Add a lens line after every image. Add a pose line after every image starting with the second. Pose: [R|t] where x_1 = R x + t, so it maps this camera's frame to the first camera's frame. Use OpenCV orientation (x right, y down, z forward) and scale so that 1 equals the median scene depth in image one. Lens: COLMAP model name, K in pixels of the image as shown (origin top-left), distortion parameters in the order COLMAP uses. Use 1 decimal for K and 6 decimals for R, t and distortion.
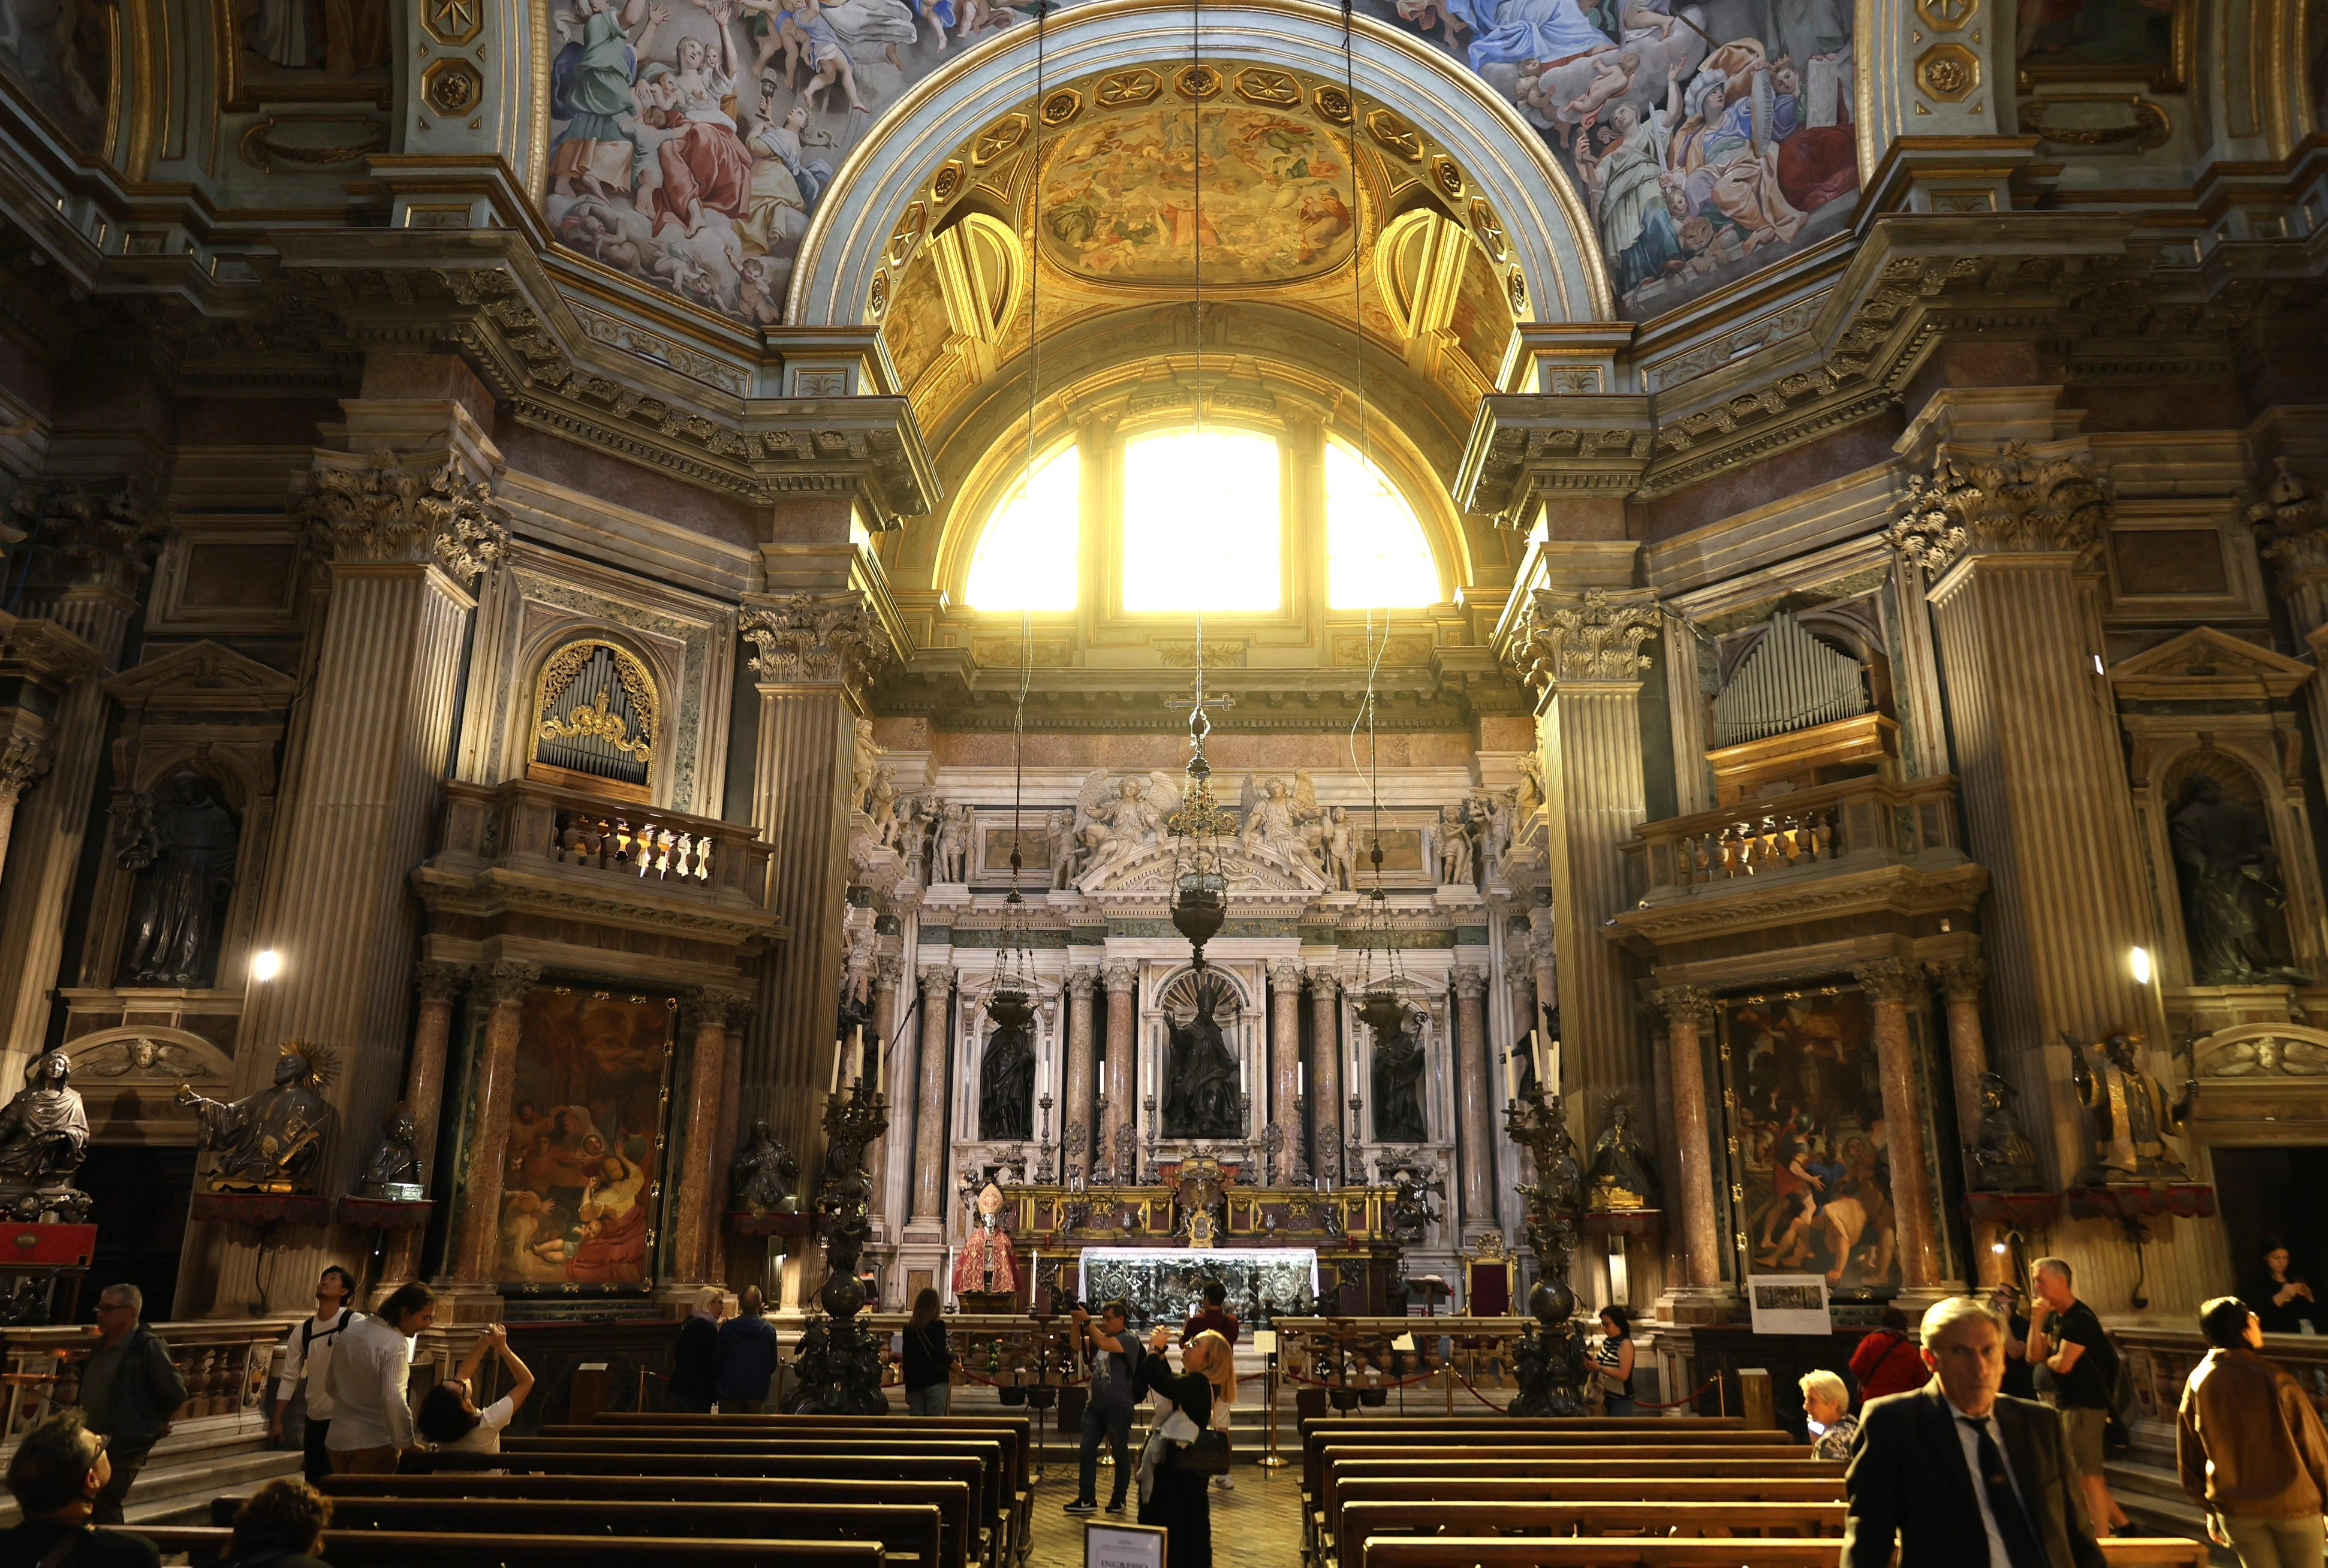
lens RADIAL K [[1613.8, 0, 1199.0], [0, 1613.8, 848.2], [0, 0, 1]] dist [0.004137, 0.000026]
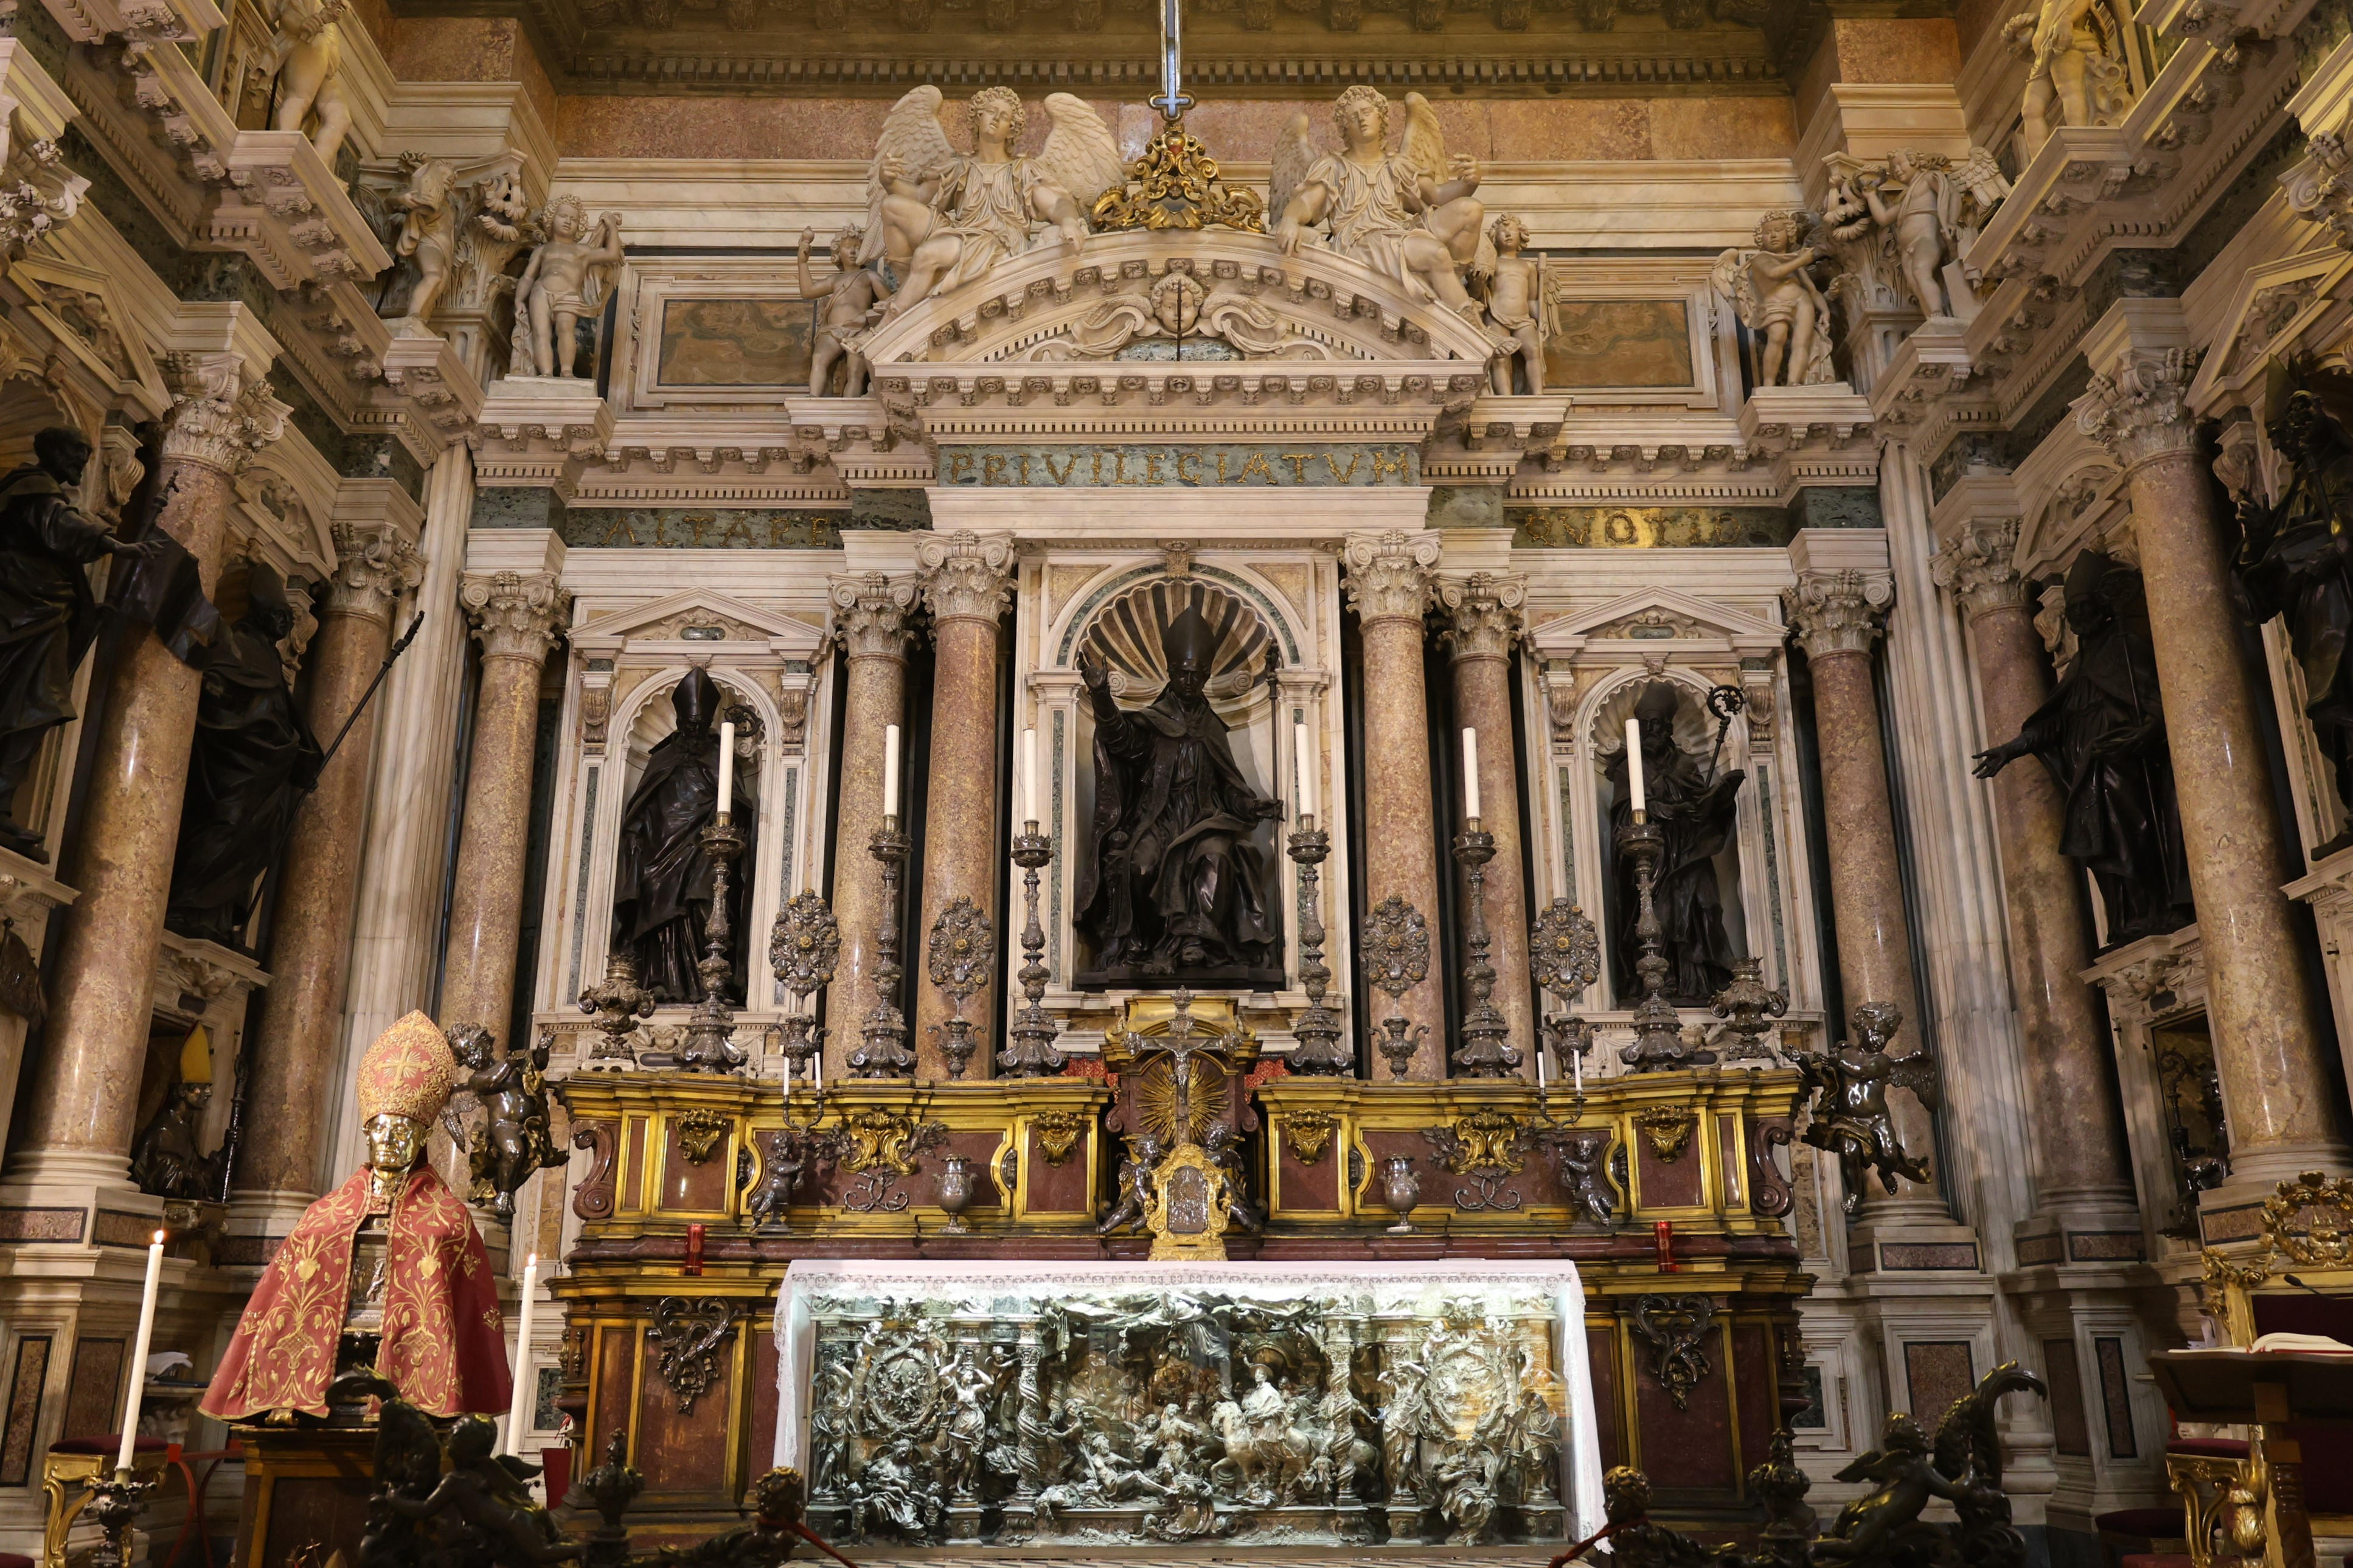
lens RADIAL K [[1910.2, 0, 1178.9], [0, 1910.2, 790.9], [0, 0, 1]] dist [-0.017060, -0.000154]
pose [[0.999878, -0.002110, 0.015473, -0.005103], [0.002600, 0.999495, -0.031683, 0.143774], [-0.015398, 0.031719, 0.999378, 0.538210]]
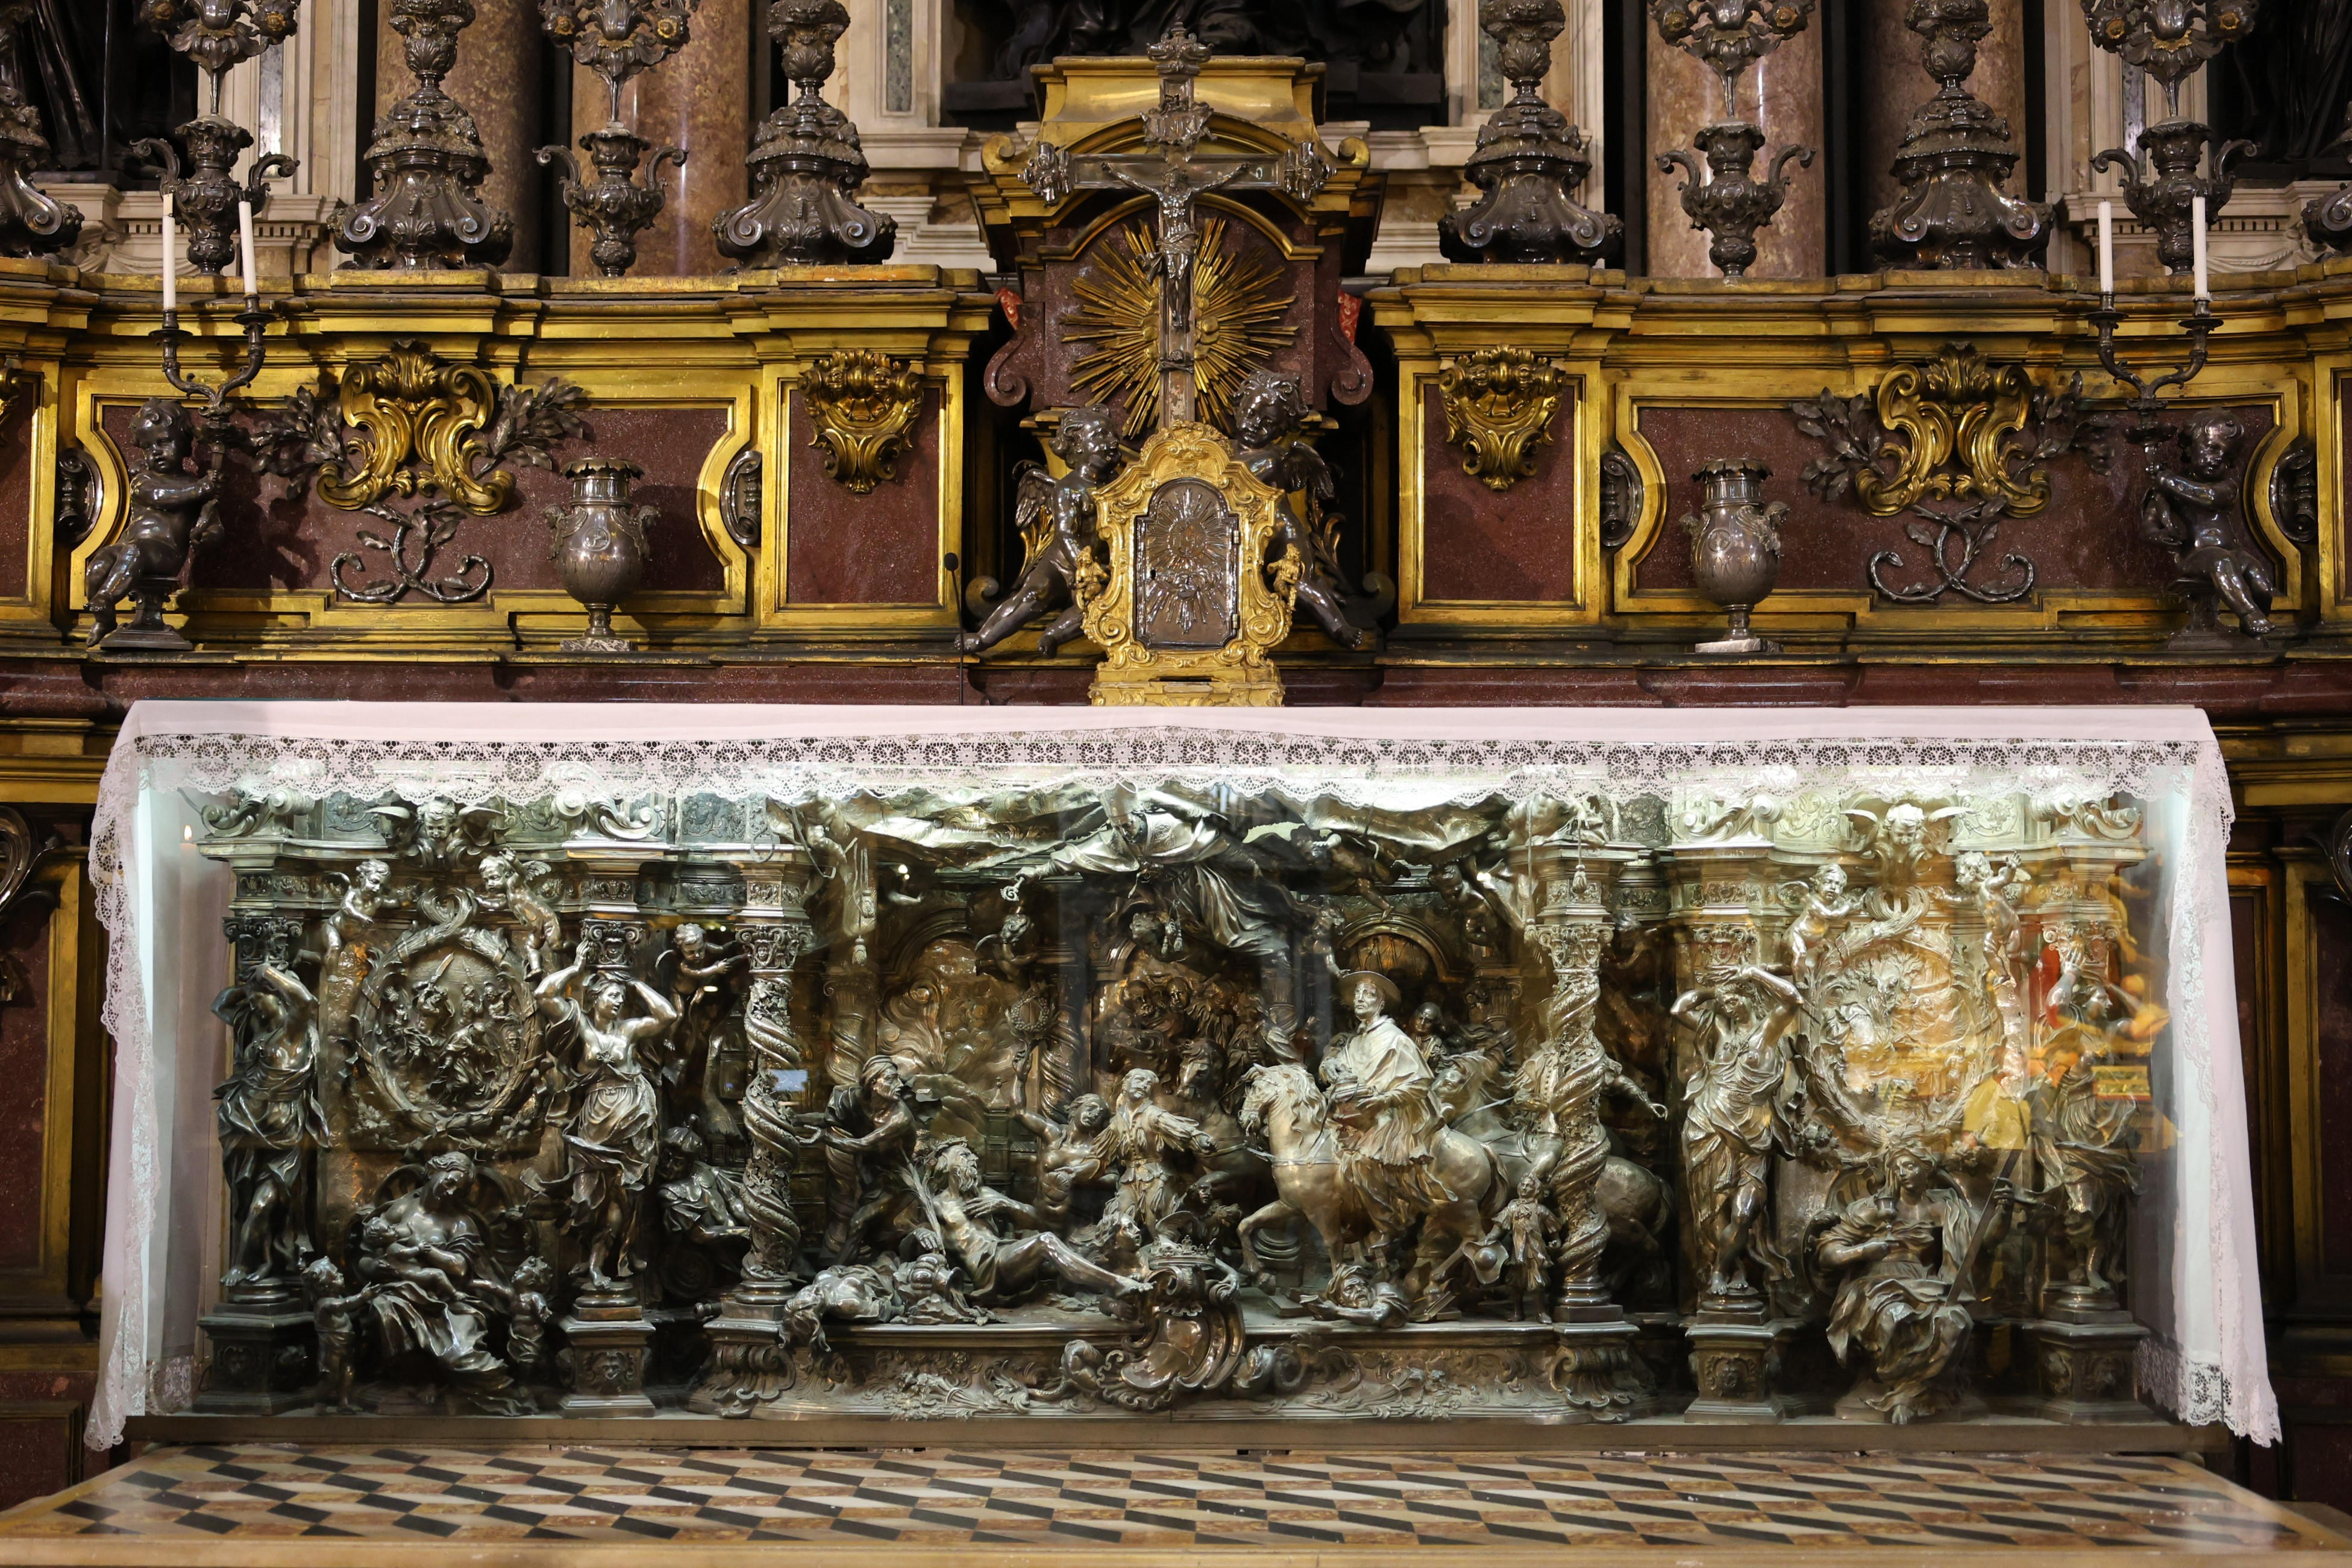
lens RADIAL K [[3515.9, 0, 1175.1], [0, 3515.9, 781.6], [0, 0, 1]] dist [-0.019214, 0.000000]
pose [[0.999981, -0.002539, -0.005590, 0.001562], [0.003590, 0.980408, 0.196945, 0.170673], [0.004980, -0.196961, 0.980399, 0.632137]]
